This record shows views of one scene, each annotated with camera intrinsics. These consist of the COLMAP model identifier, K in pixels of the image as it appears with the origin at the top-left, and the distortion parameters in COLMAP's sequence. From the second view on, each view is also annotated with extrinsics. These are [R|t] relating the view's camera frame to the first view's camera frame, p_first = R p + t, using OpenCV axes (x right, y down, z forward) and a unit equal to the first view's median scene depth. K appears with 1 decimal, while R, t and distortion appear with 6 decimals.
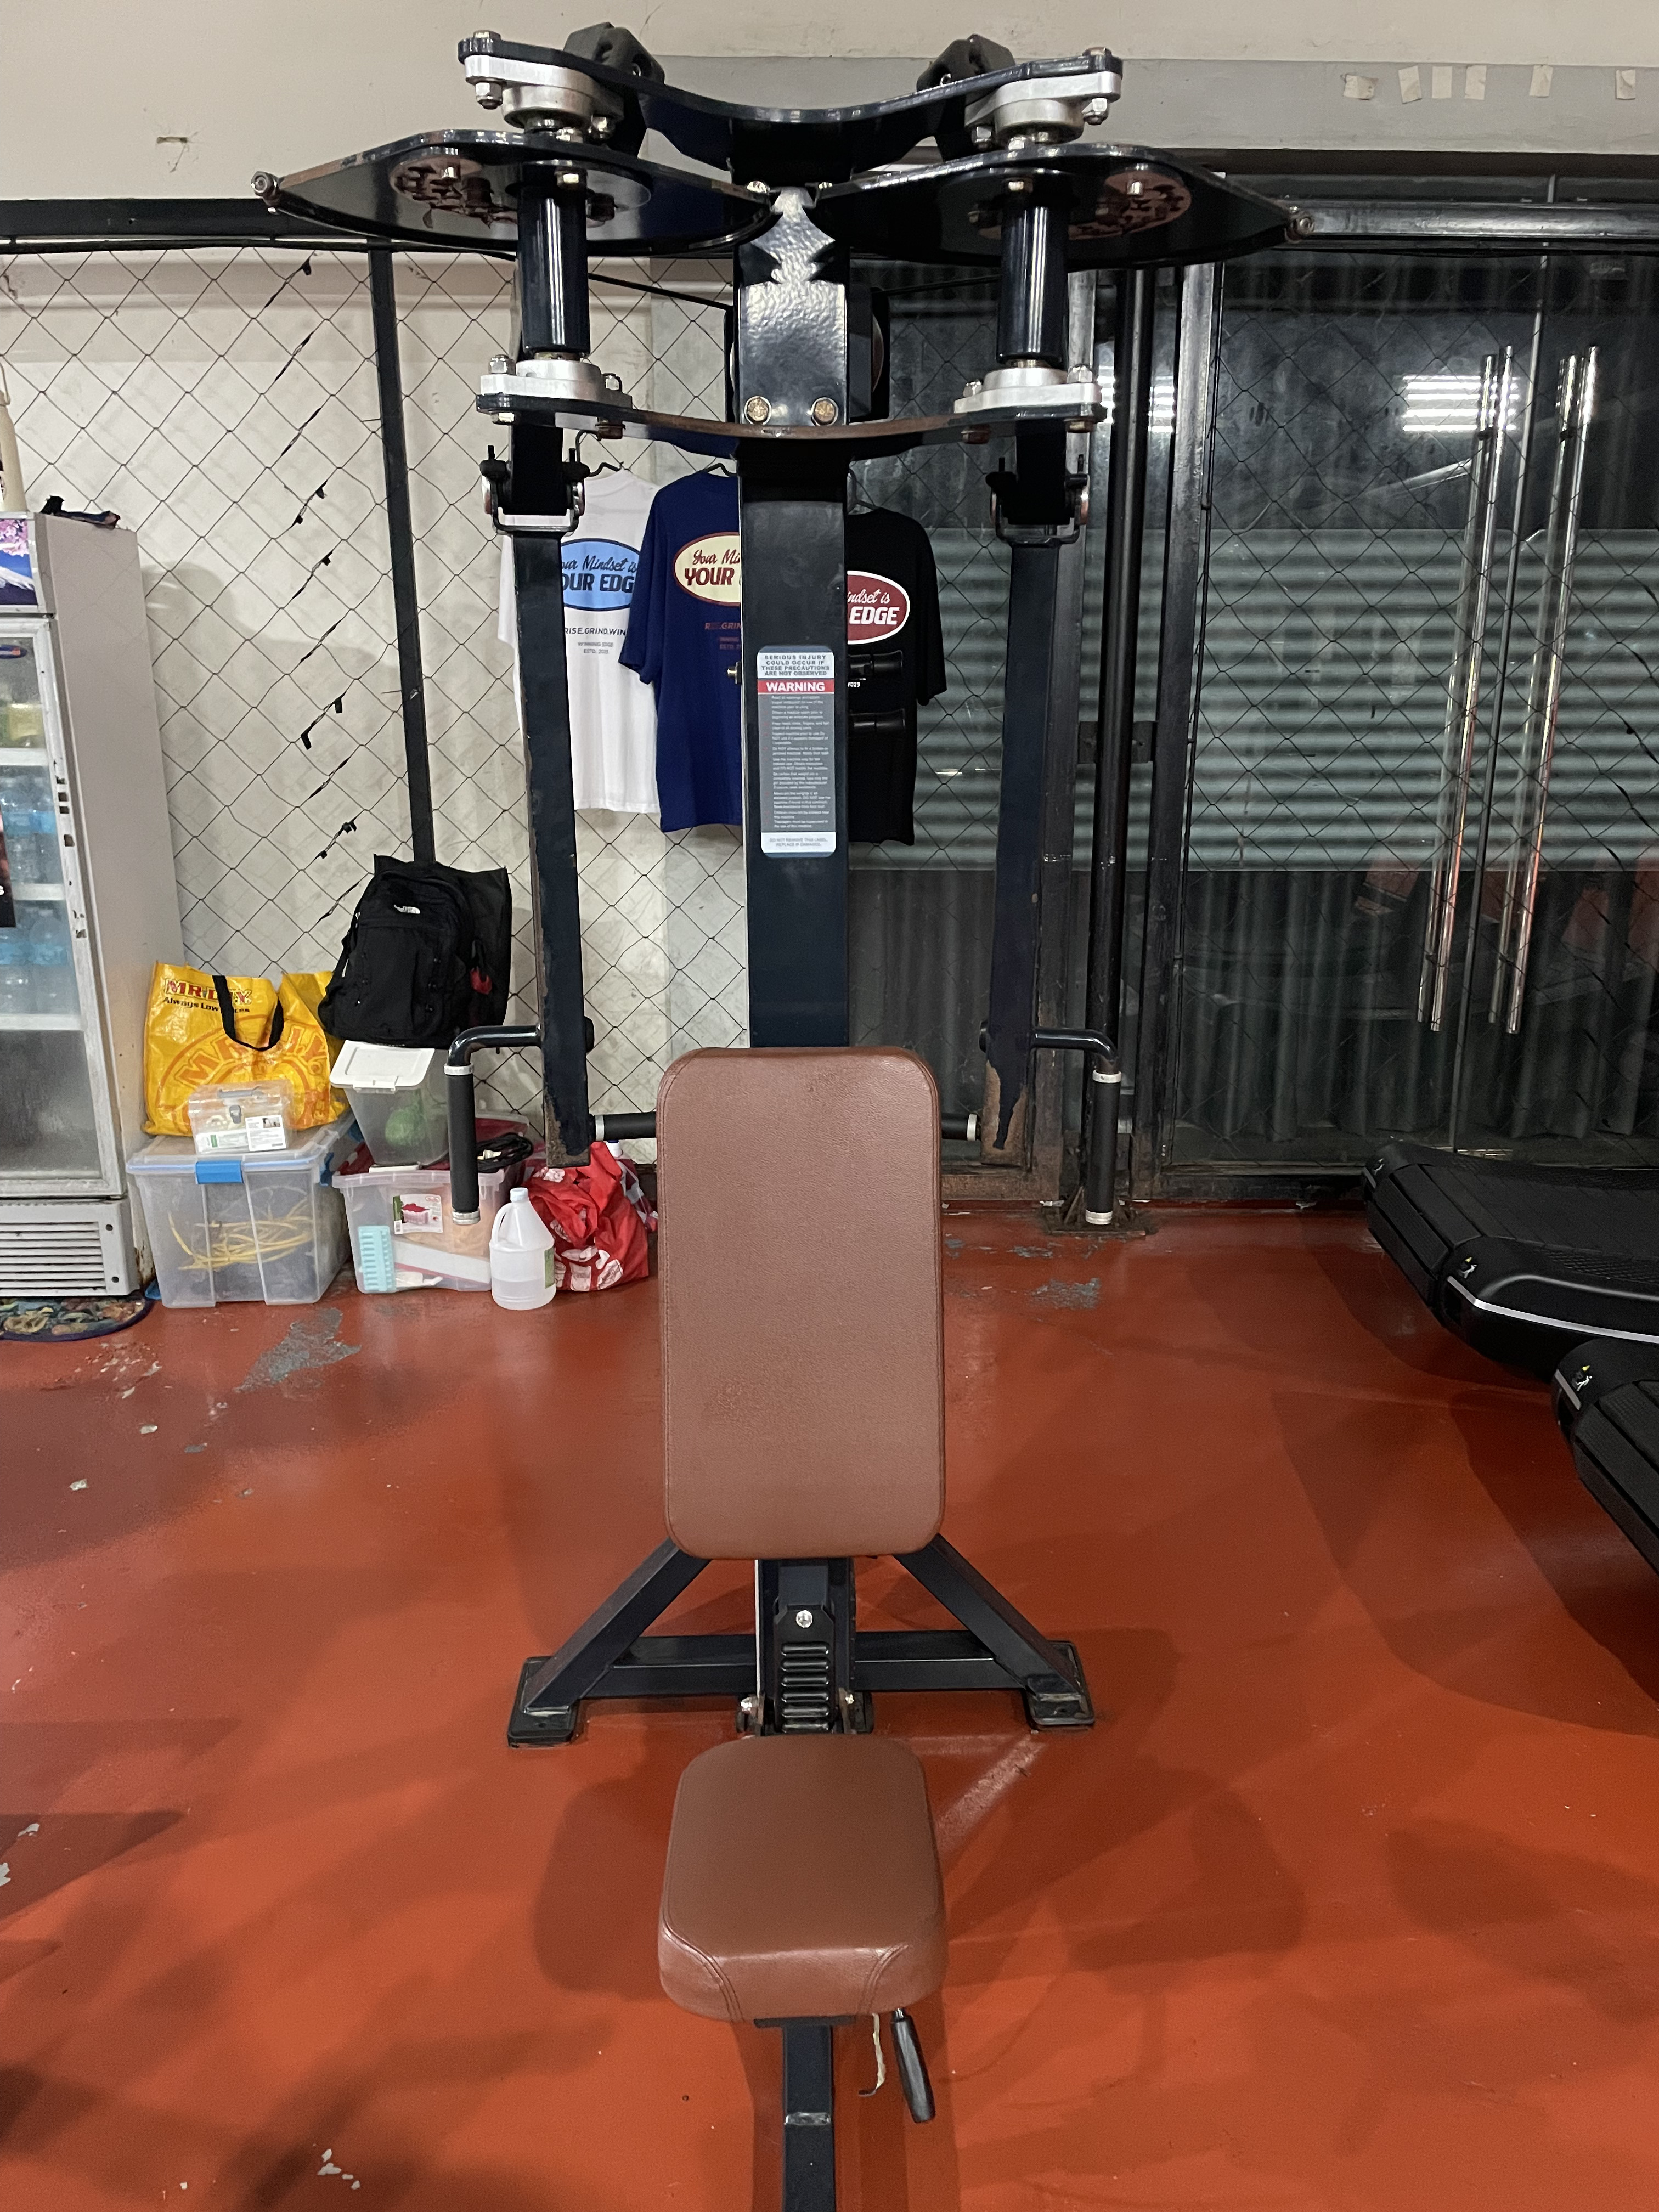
lens RADIAL K [[1638.8, 0, 864.4], [0, 1638.8, 1114.3], [0, 0, 1]] dist [0.080346, -0.102069]
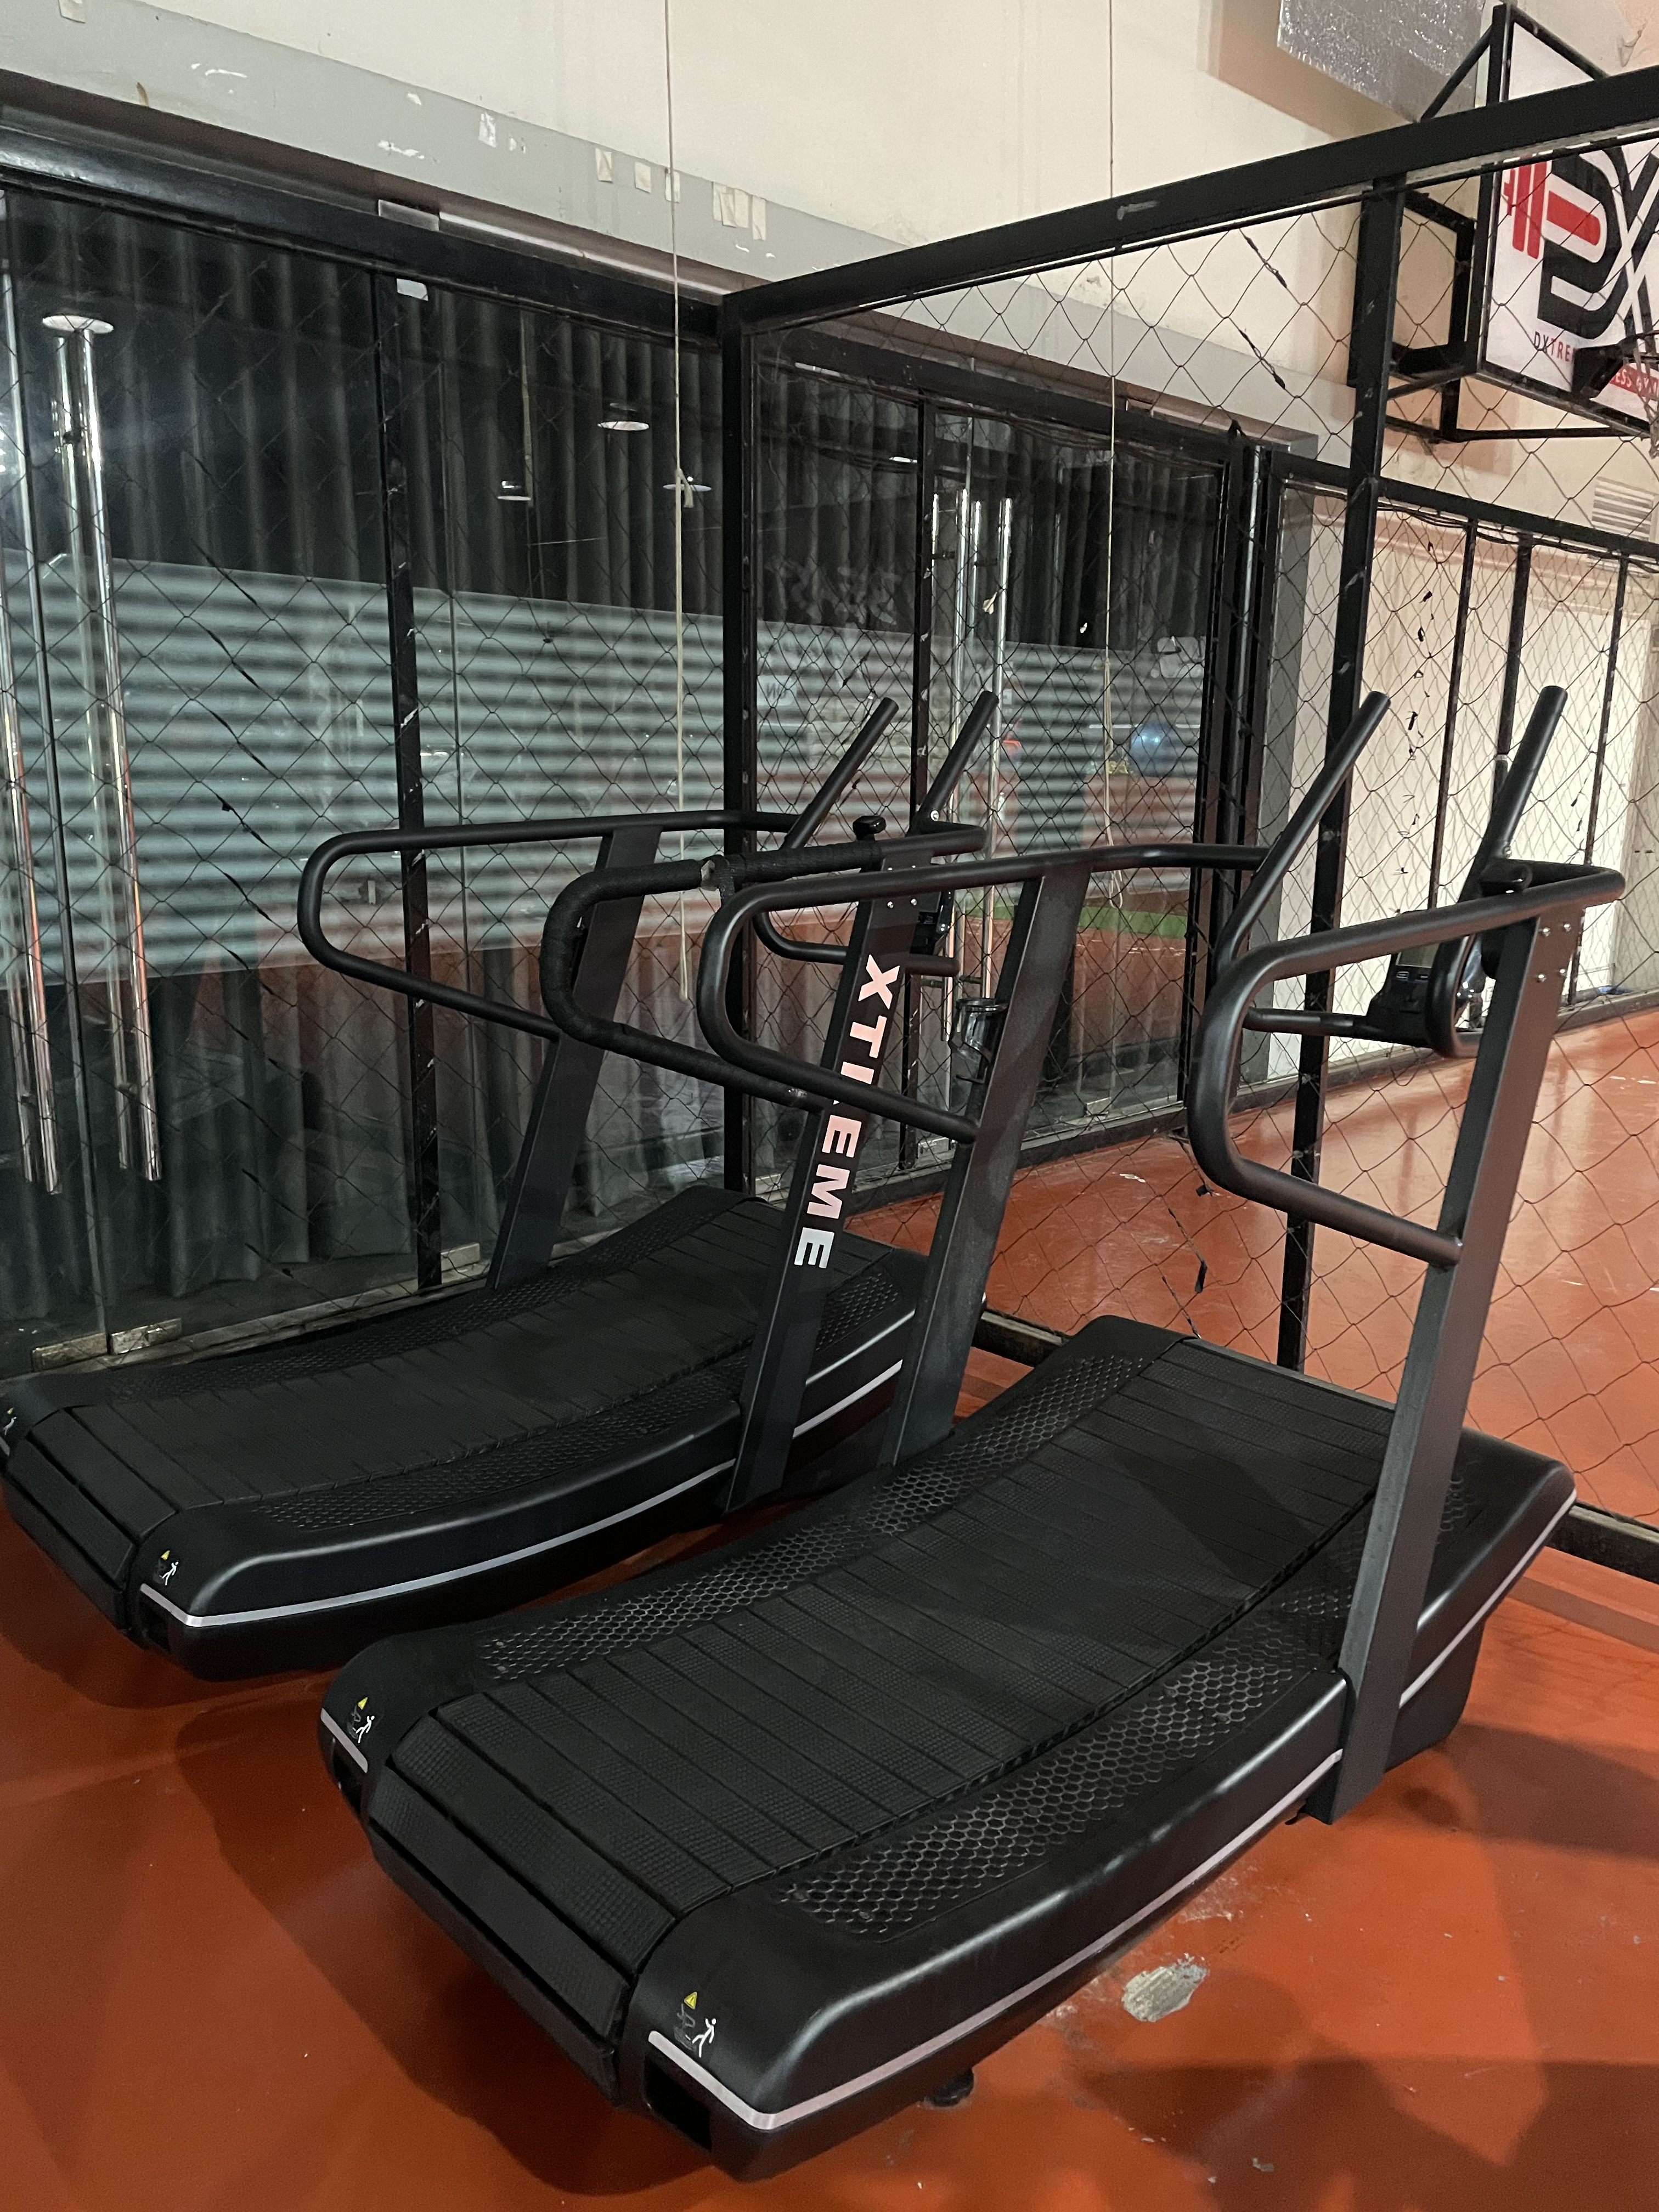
lens RADIAL K [[1668.8, 0, 840.7], [0, 1668.8, 1113.3], [0, 0, 1]] dist [0.073862, -0.092704]
pose [[0.707507, -0.150558, 0.690482, 0.072223], [0.178095, 0.983494, 0.031962, -0.049620], [-0.683897, 0.100358, 0.722643, 0.190143]]
